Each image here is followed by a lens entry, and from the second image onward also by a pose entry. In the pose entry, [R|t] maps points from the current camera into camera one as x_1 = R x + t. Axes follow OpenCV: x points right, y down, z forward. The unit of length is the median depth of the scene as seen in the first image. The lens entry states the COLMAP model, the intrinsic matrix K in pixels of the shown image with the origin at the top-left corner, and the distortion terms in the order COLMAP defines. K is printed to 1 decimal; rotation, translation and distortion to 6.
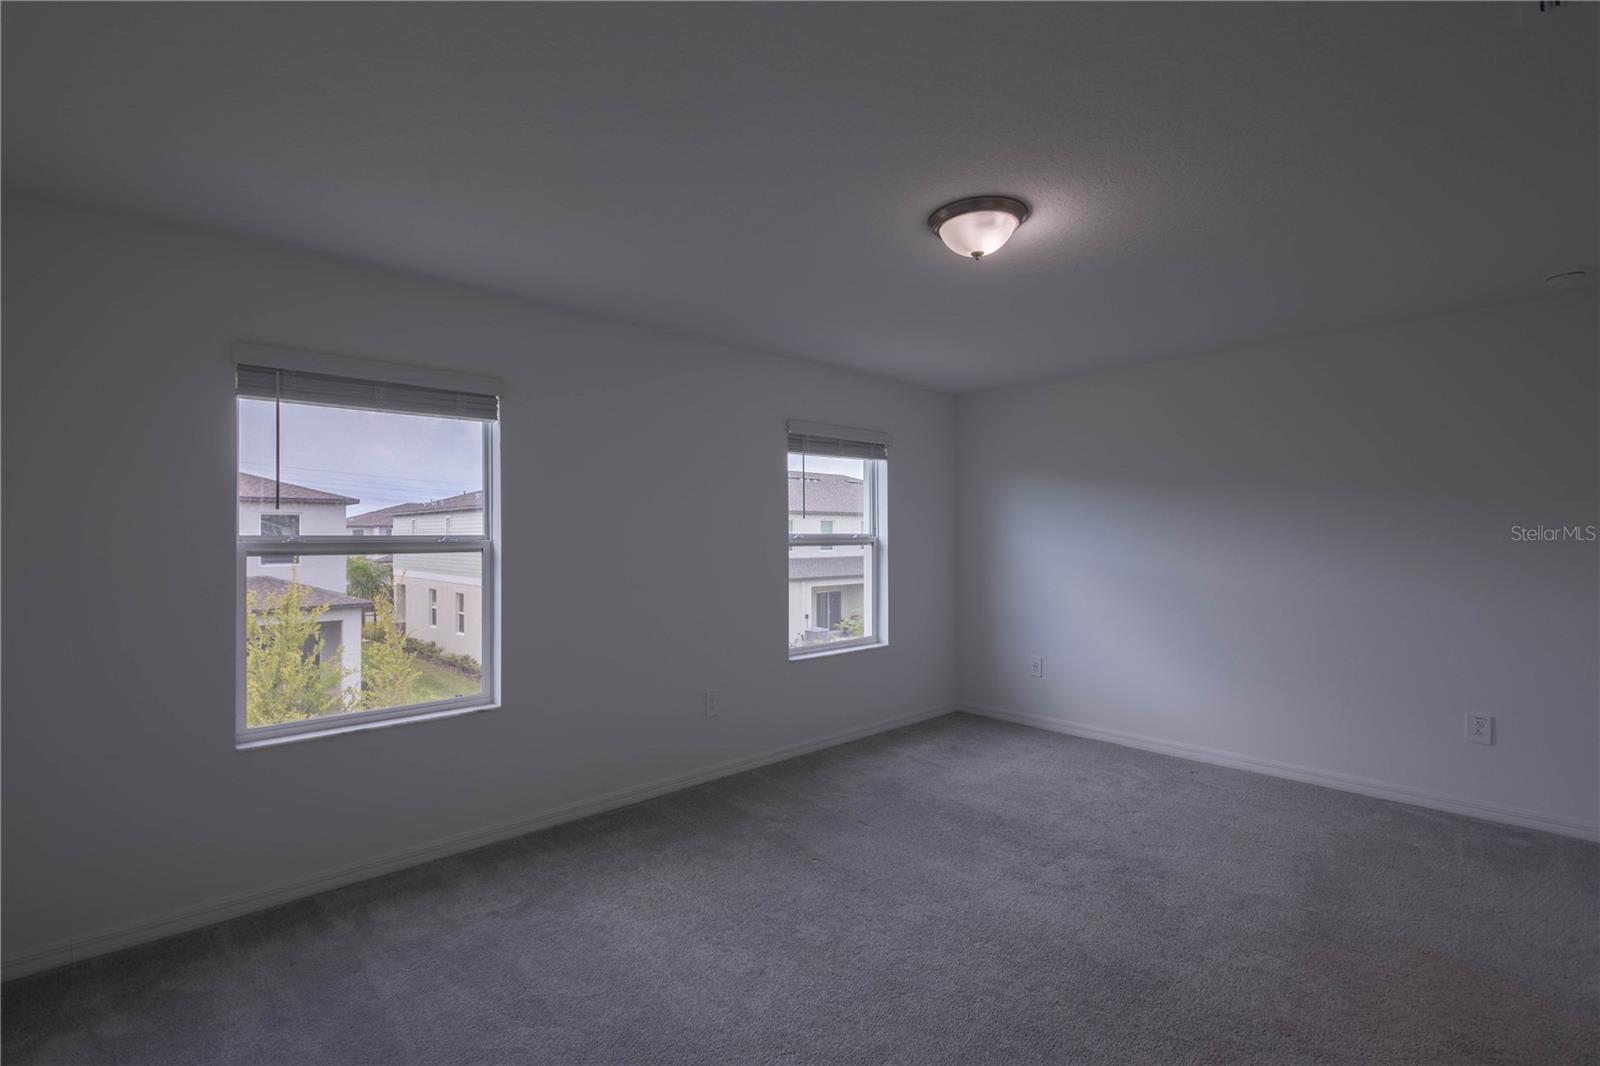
lens RADIAL K [[732.9, 0, 796.6], [0, 732.9, 535.1], [0, 0, 1]] dist [0.007361, -0.001227]
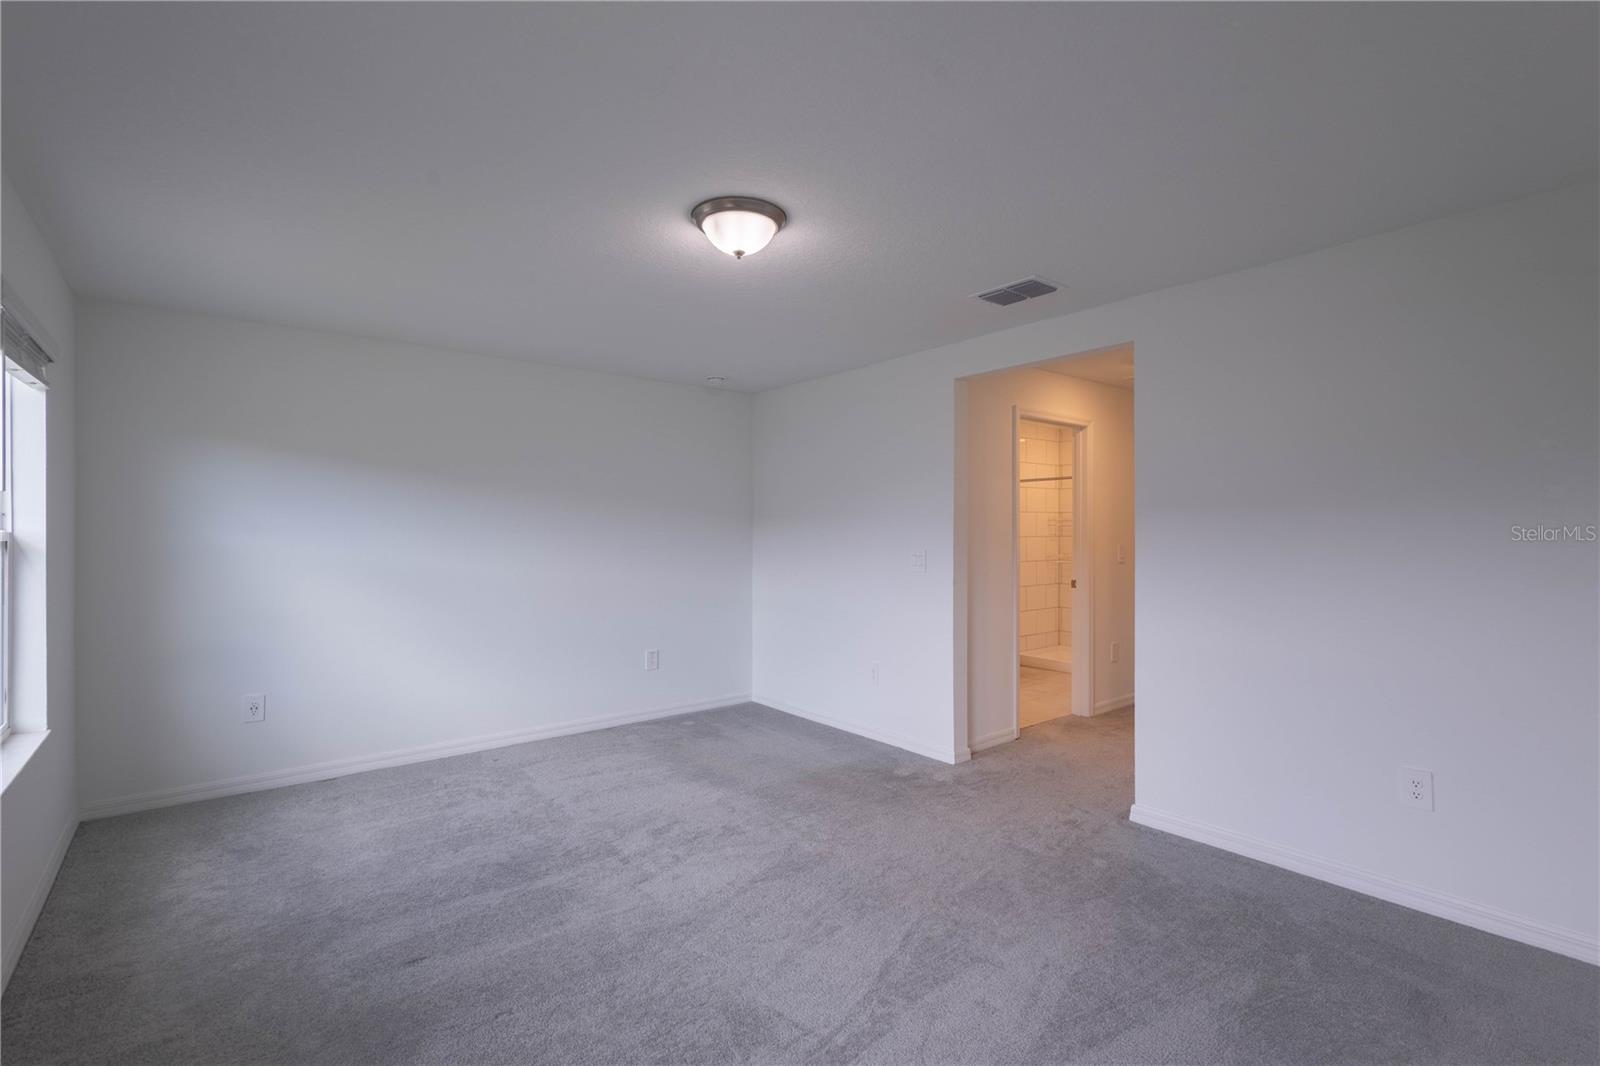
lens RADIAL K [[732.9, 0, 796.0], [0, 732.9, 524.4], [0, 0, 1]] dist [0.007361, -0.001227]
pose [[0.077640, 0.008008, 0.996949, -0.478060], [-0.004535, 0.999960, -0.007679, -0.004357], [-0.996971, -0.003925, 0.077674, 0.511945]]
